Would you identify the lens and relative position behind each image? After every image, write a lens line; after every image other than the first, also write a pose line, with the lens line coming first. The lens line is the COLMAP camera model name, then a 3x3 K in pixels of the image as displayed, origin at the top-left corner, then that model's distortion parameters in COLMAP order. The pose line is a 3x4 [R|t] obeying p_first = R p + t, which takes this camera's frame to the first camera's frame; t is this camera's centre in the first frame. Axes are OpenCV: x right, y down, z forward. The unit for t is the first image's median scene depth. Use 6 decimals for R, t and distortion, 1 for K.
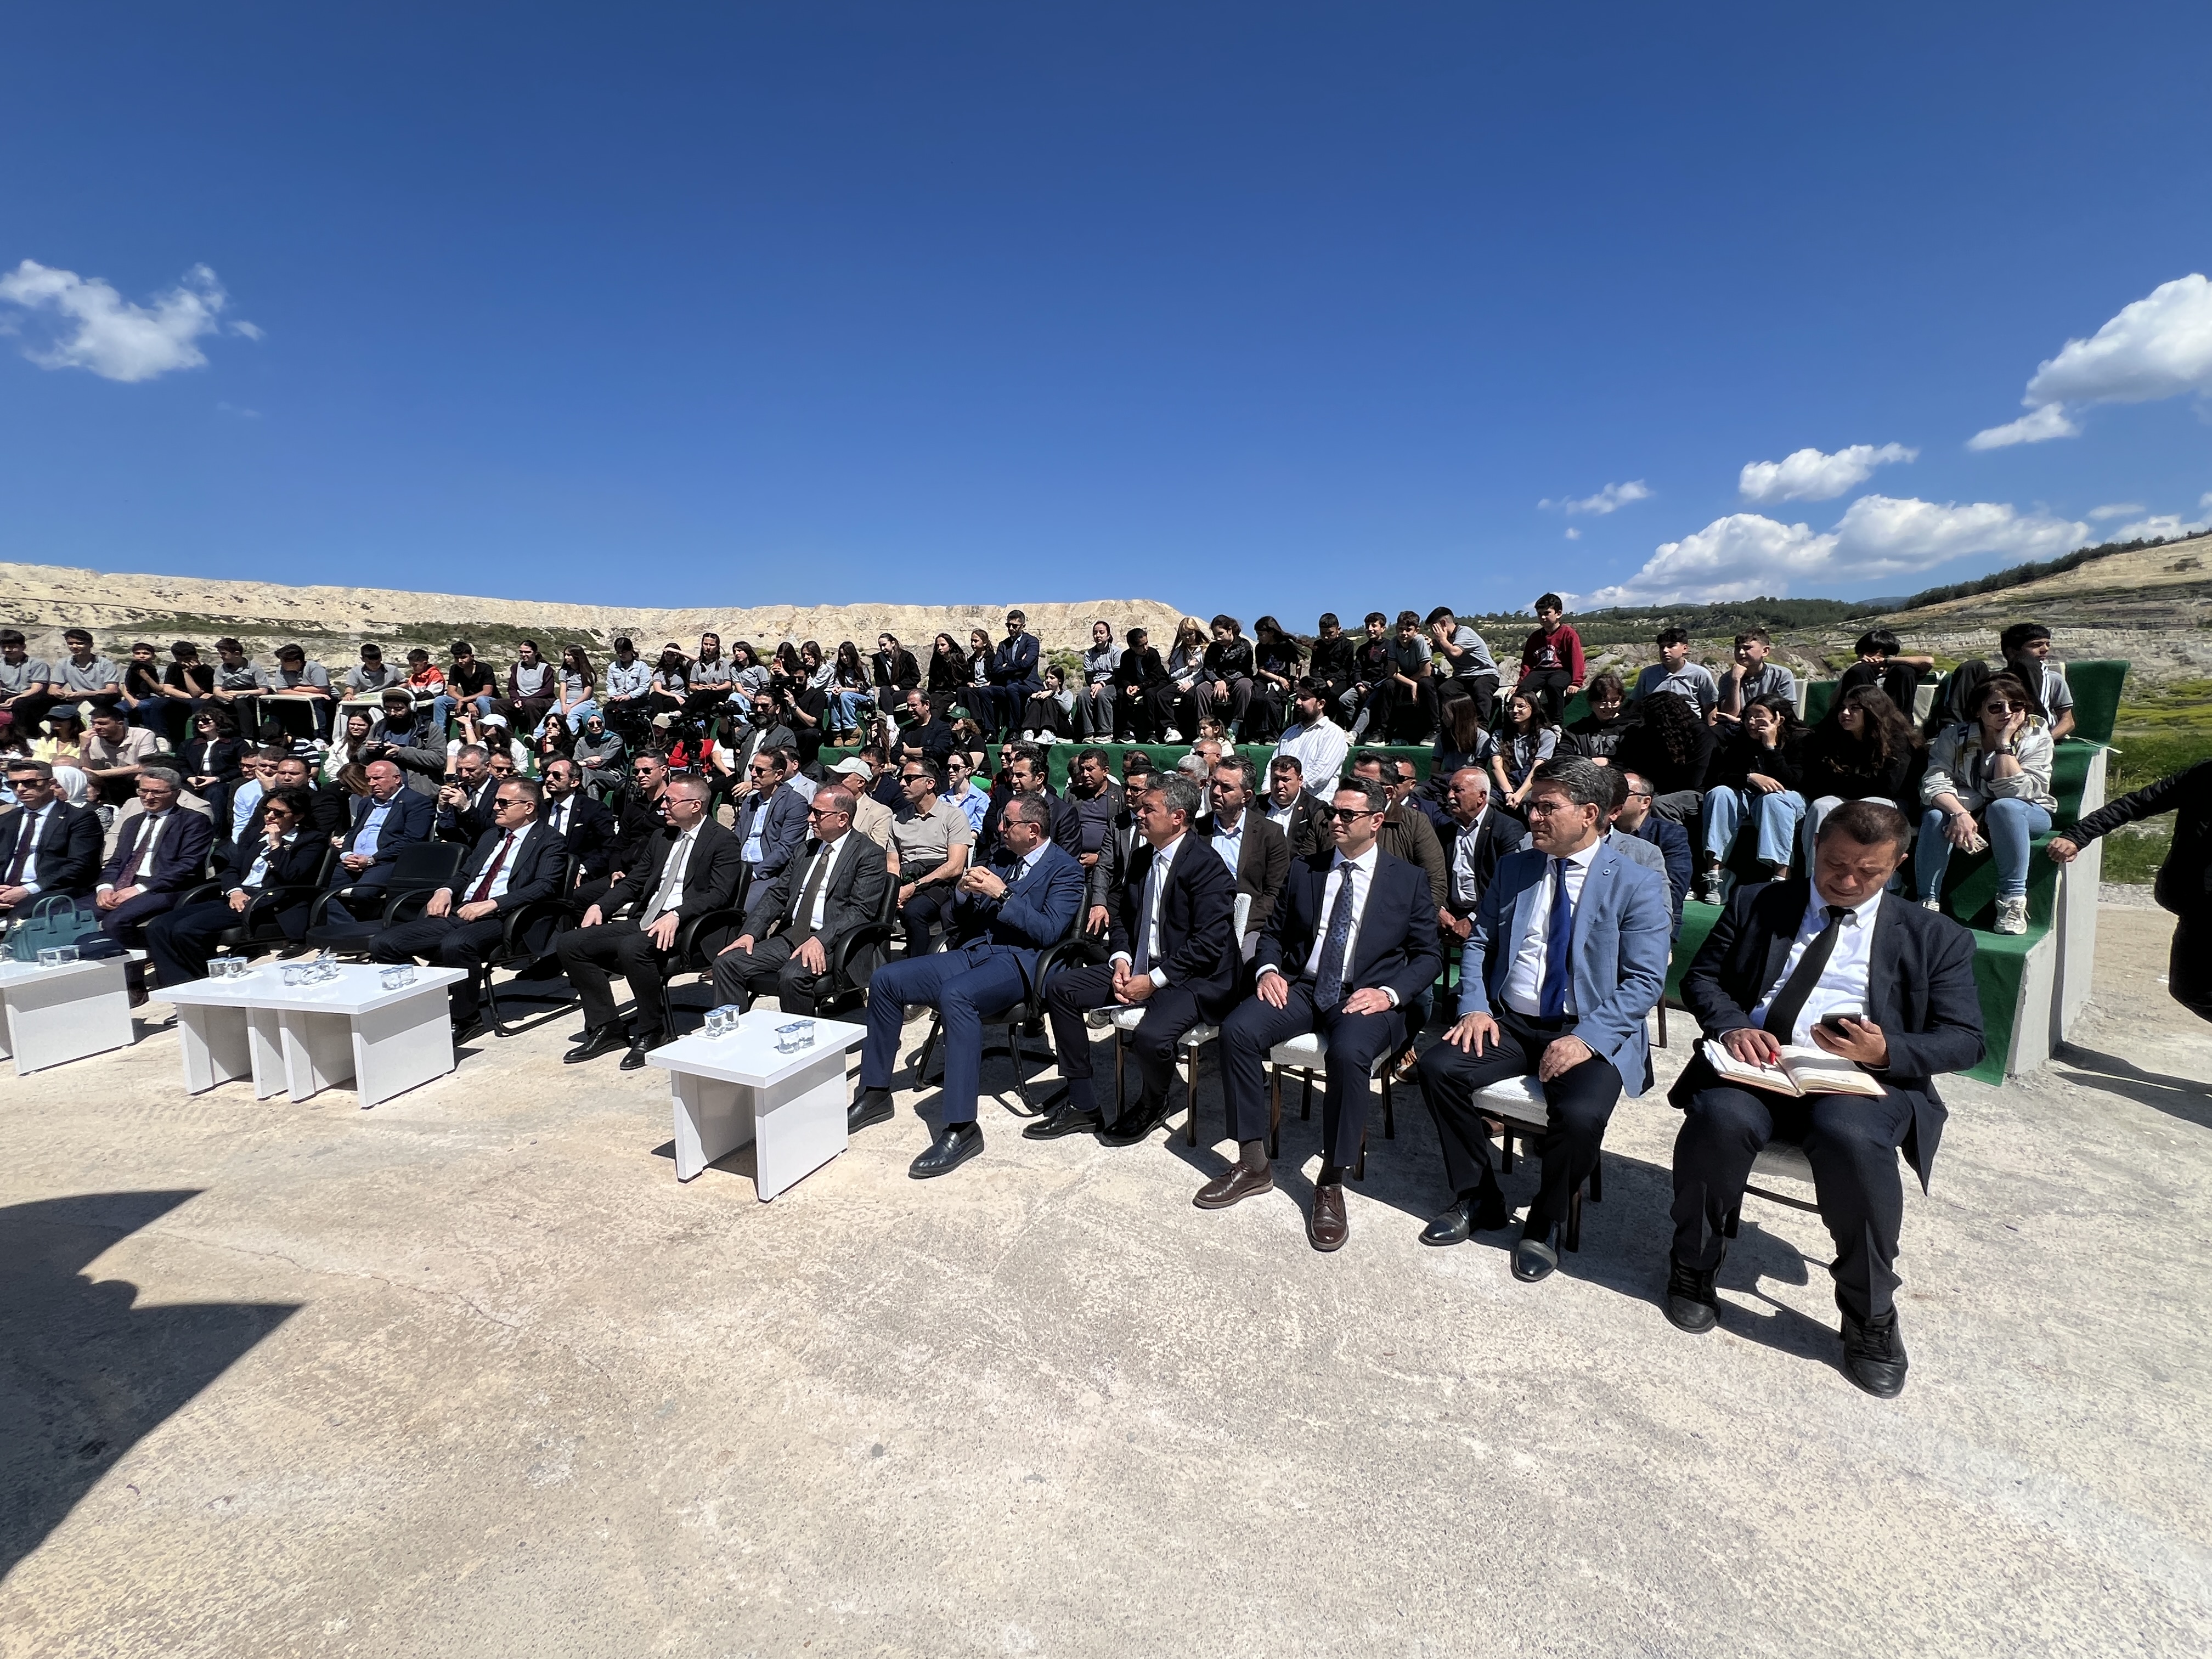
lens RADIAL K [[930.0, 0, 1101.2], [0, 930.0, 830.6], [0, 0, 1]] dist [0.000401, 0.000326]
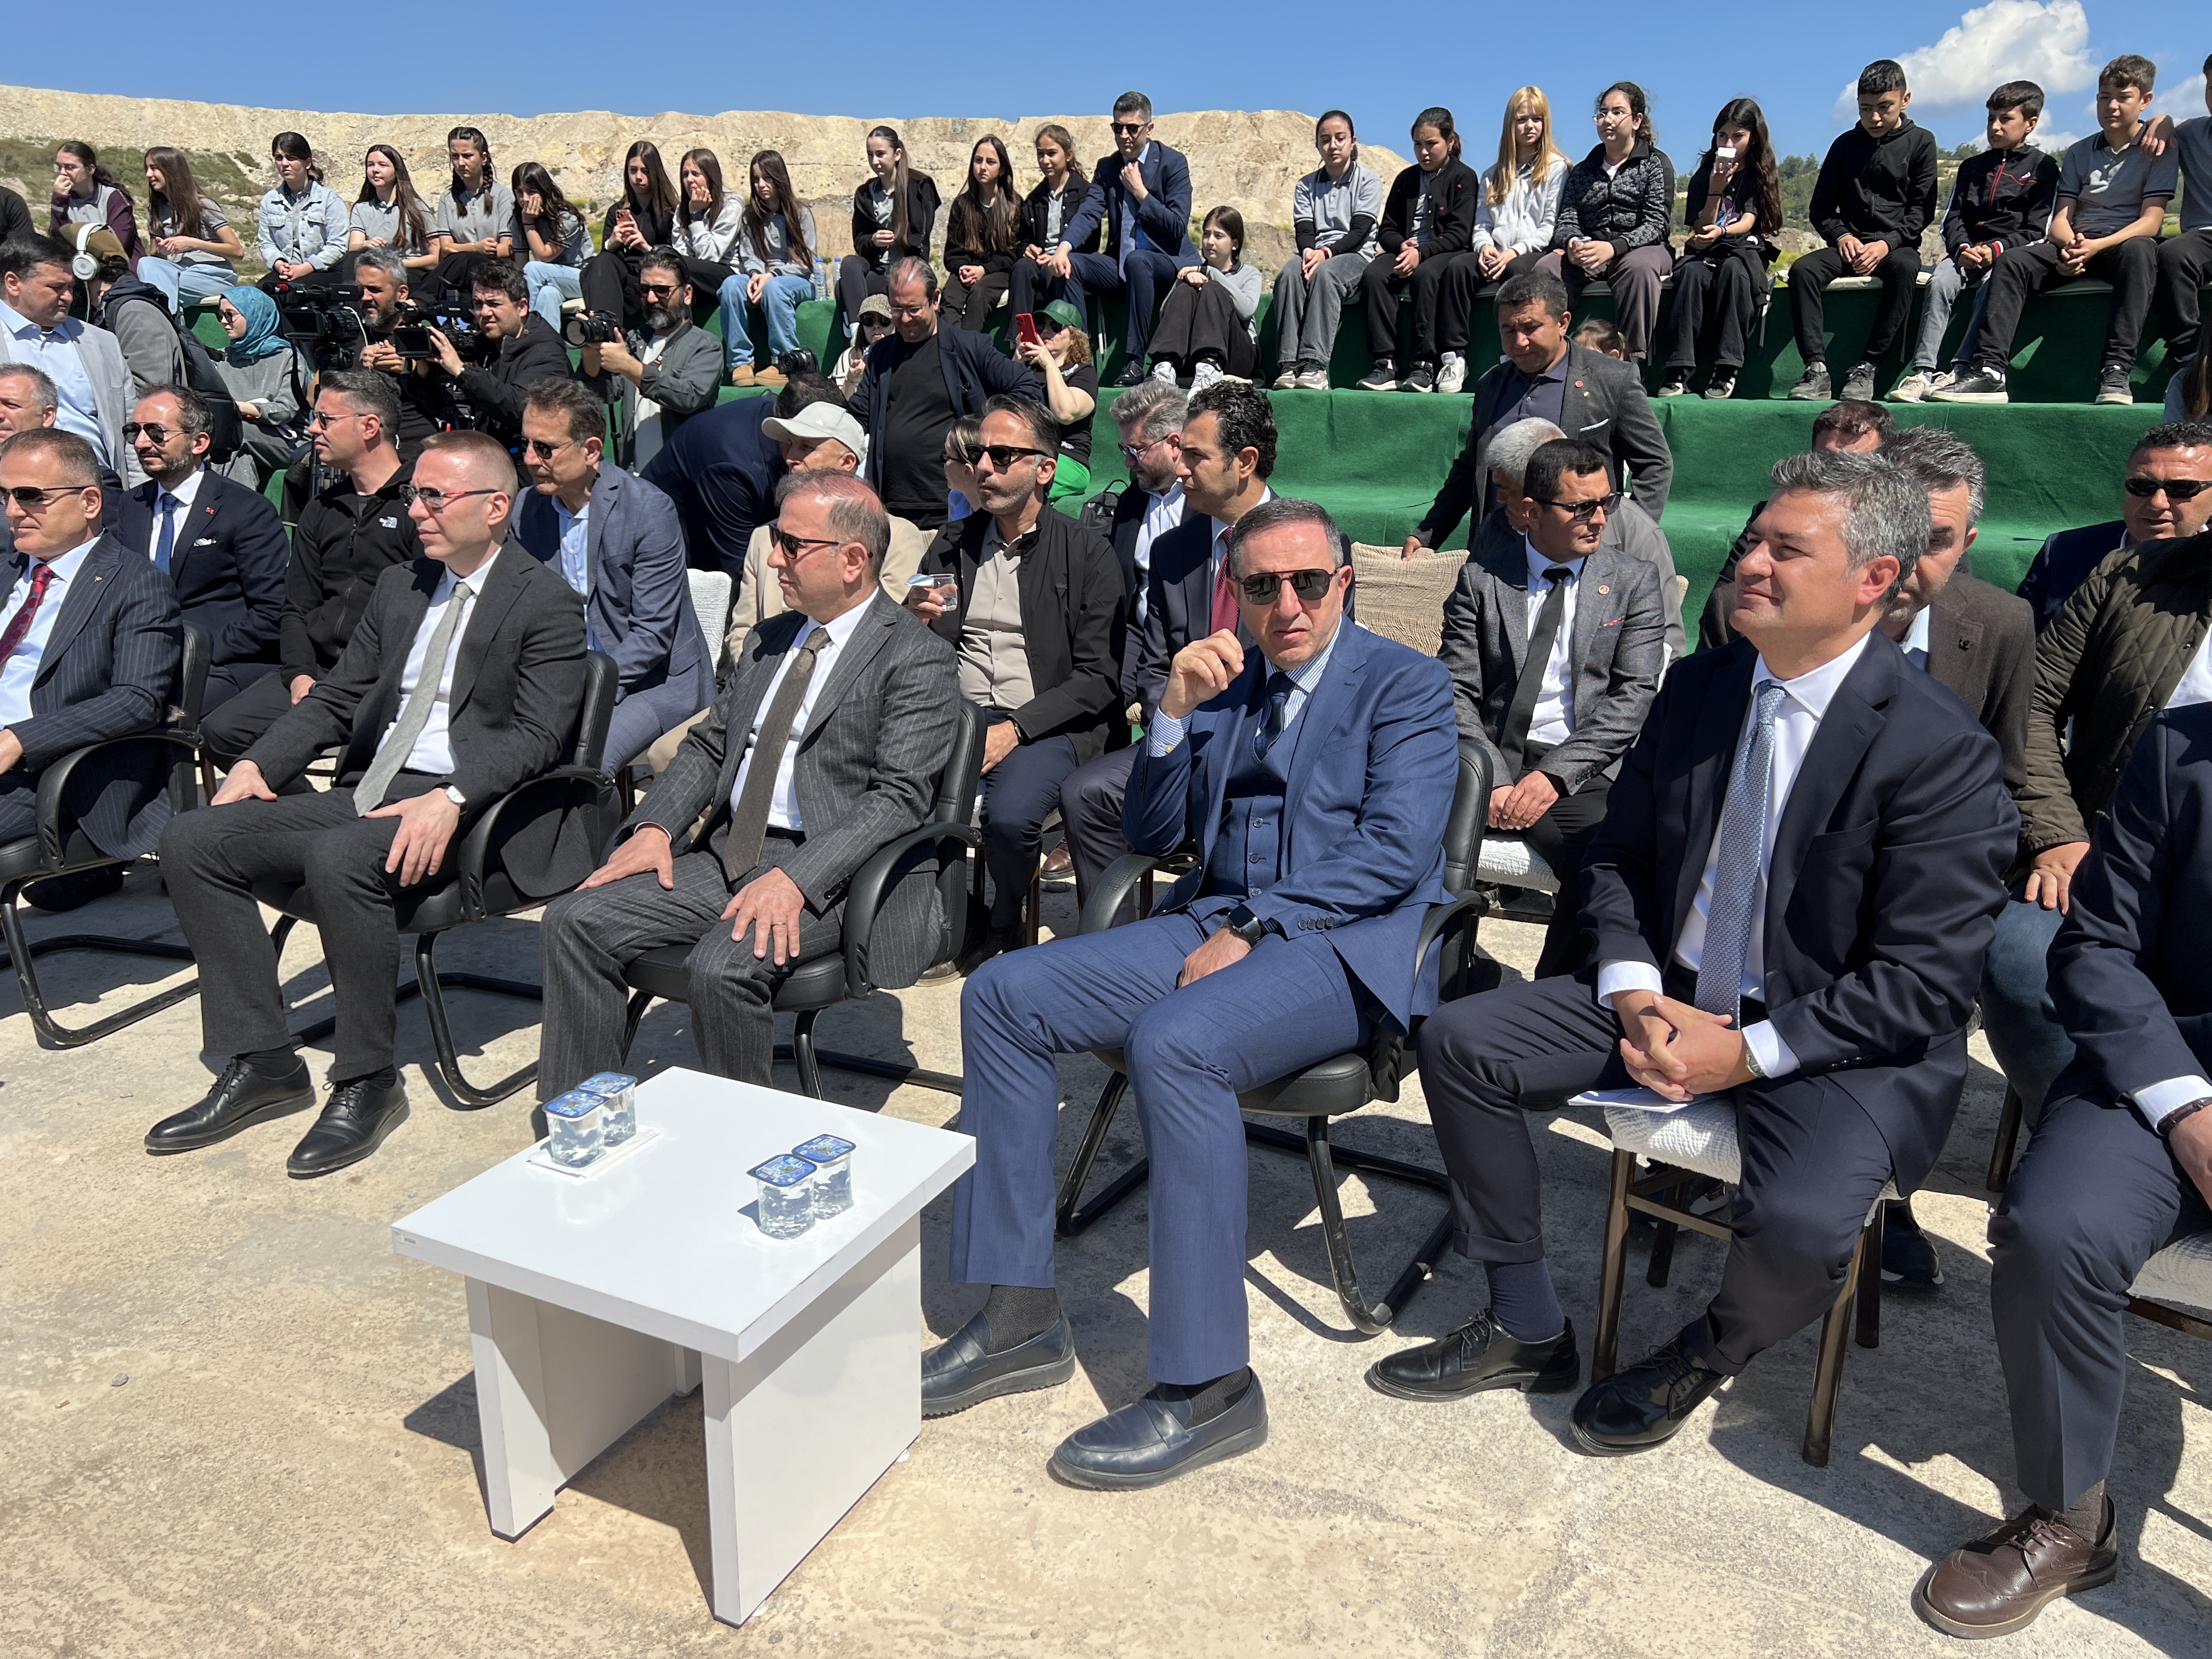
lens RADIAL K [[1674.1, 0, 1121.5], [0, 1674.1, 838.1], [0, 0, 1]] dist [0.062047, -0.067802]
pose [[0.999047, 0.027549, -0.033852, -0.109958], [-0.021683, 0.986416, 0.162828, -0.012647], [0.037878, -0.161939, 0.986074, 0.224841]]
